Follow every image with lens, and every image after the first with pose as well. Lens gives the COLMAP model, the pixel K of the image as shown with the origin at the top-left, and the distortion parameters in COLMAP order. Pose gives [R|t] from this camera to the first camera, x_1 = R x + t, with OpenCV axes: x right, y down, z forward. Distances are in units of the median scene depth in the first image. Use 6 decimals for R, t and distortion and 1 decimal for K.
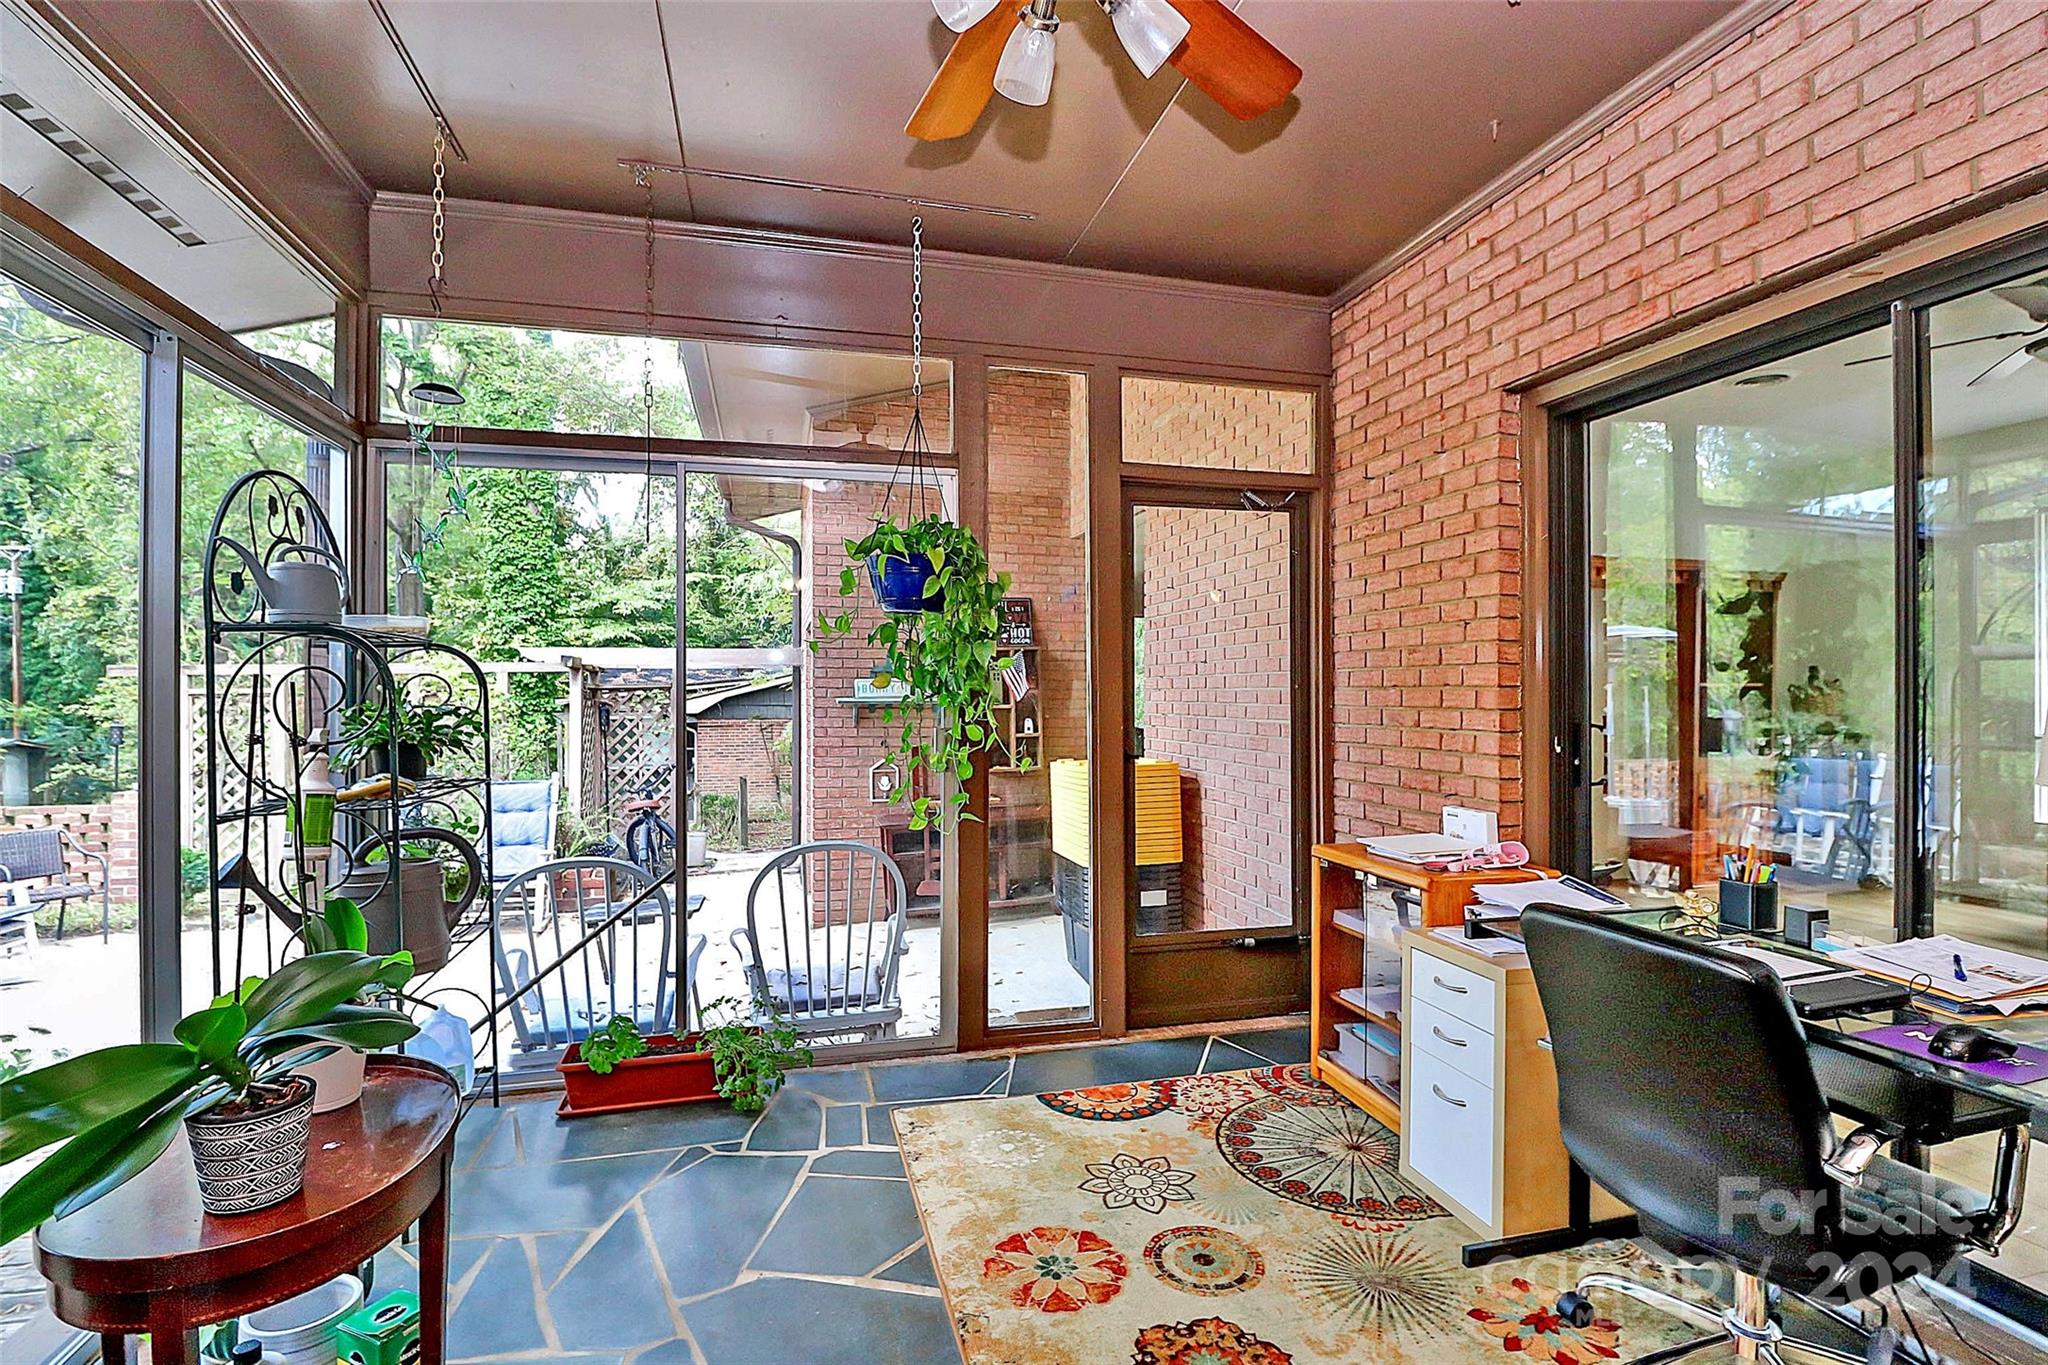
lens RADIAL K [[980.4, 0, 1025.1], [0, 980.4, 653.7], [0, 0, 1]] dist [0.001314, -0.000172]
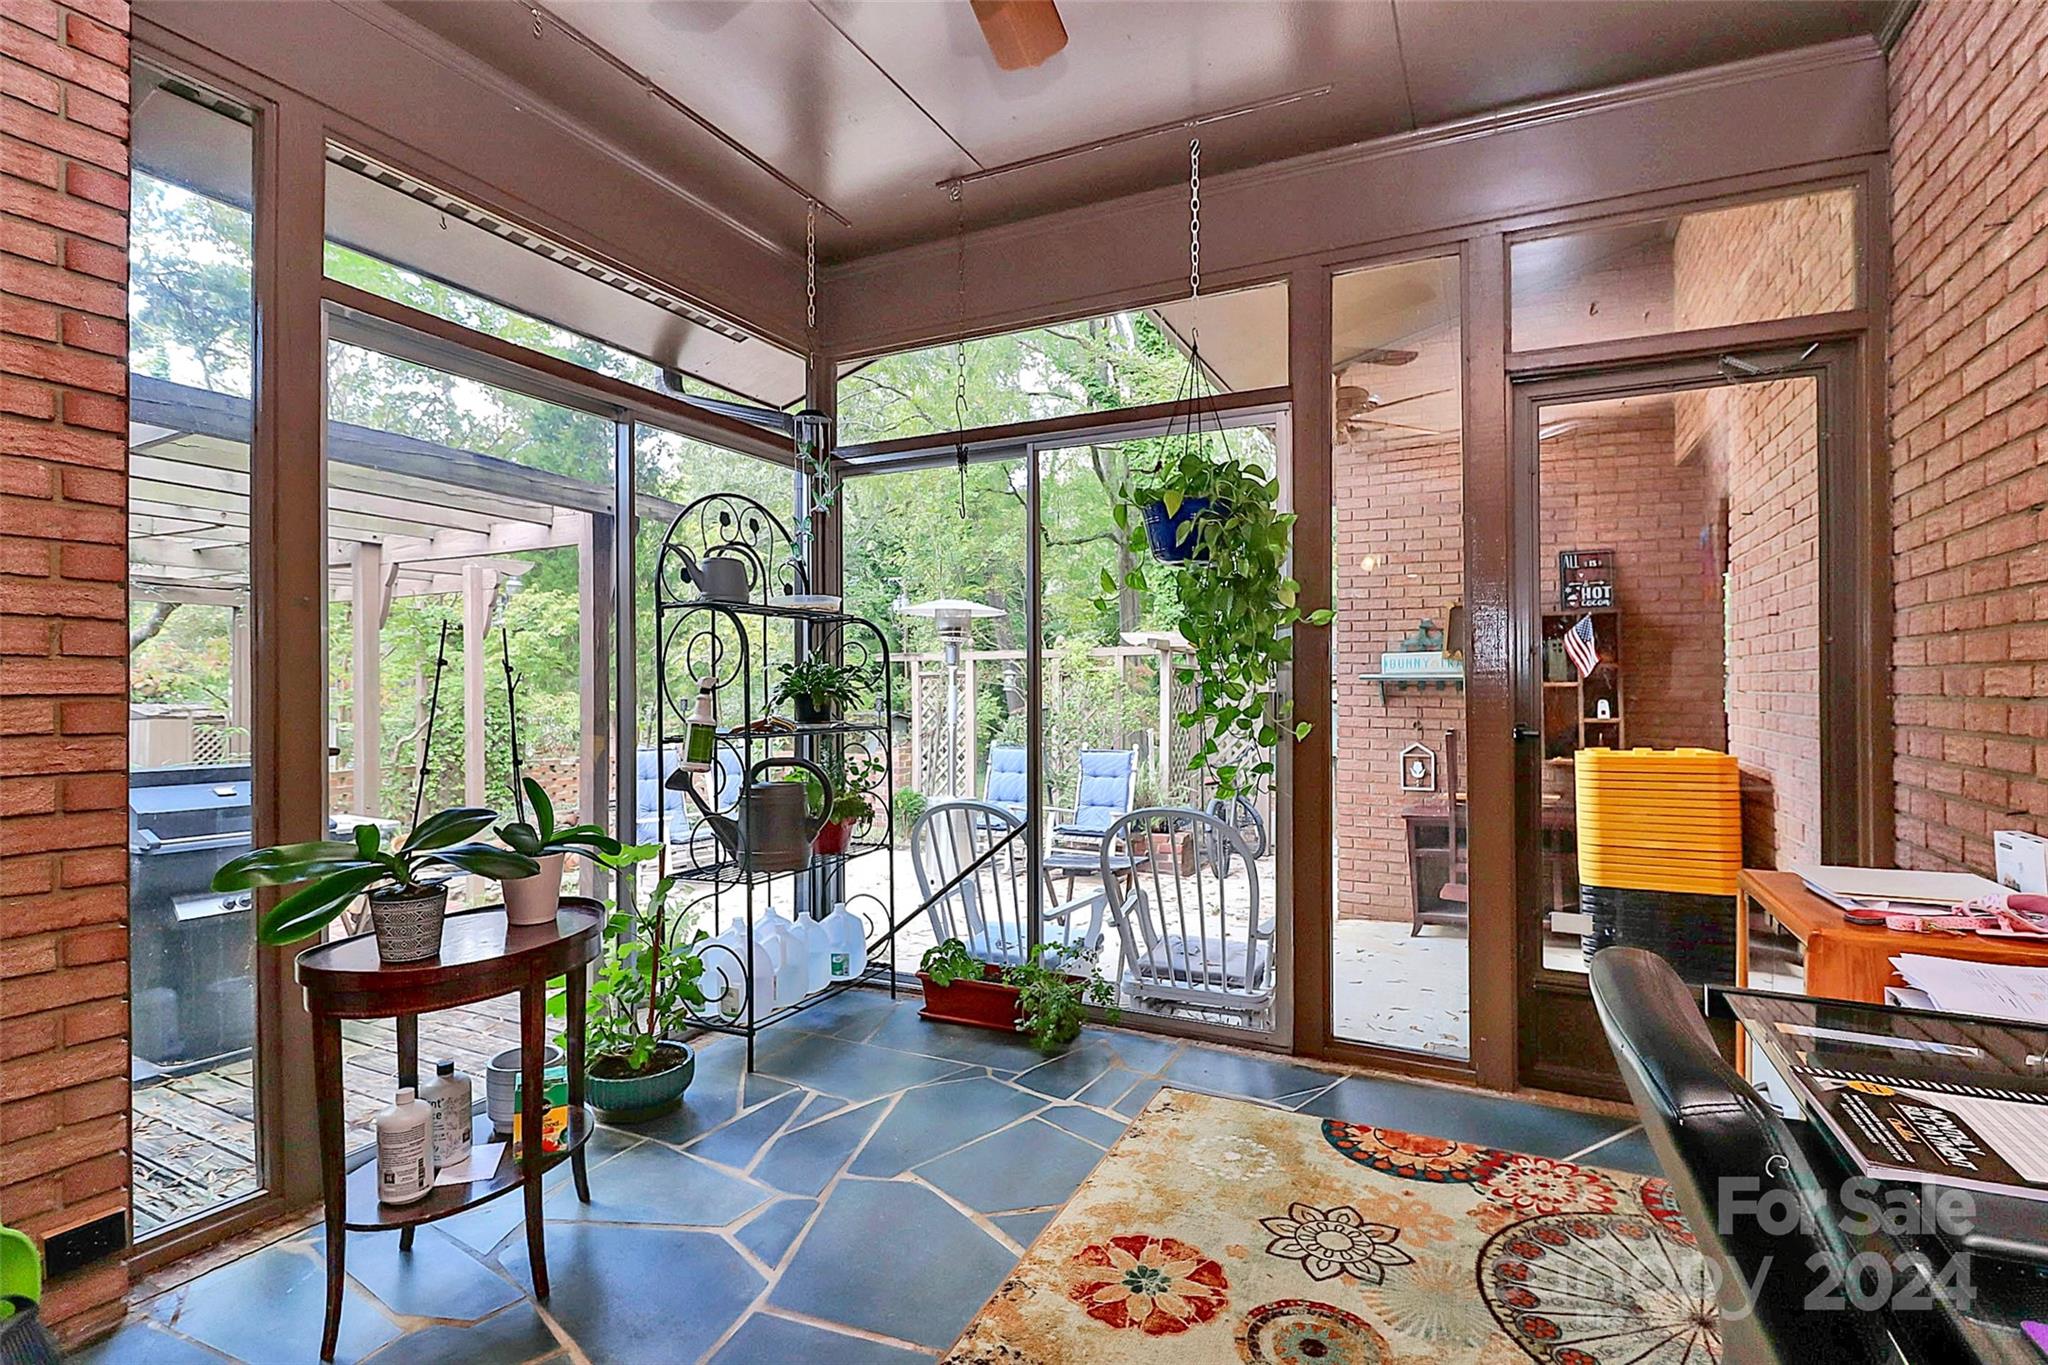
lens RADIAL K [[992.2, 0, 1026.0], [0, 992.2, 669.9], [0, 0, 1]] dist [-0.000629, -0.000555]
pose [[0.759732, -0.004395, -0.650222, 0.371394], [0.021548, 0.999598, 0.018421, 0.036494], [0.649880, -0.028005, 0.759521, 0.181513]]
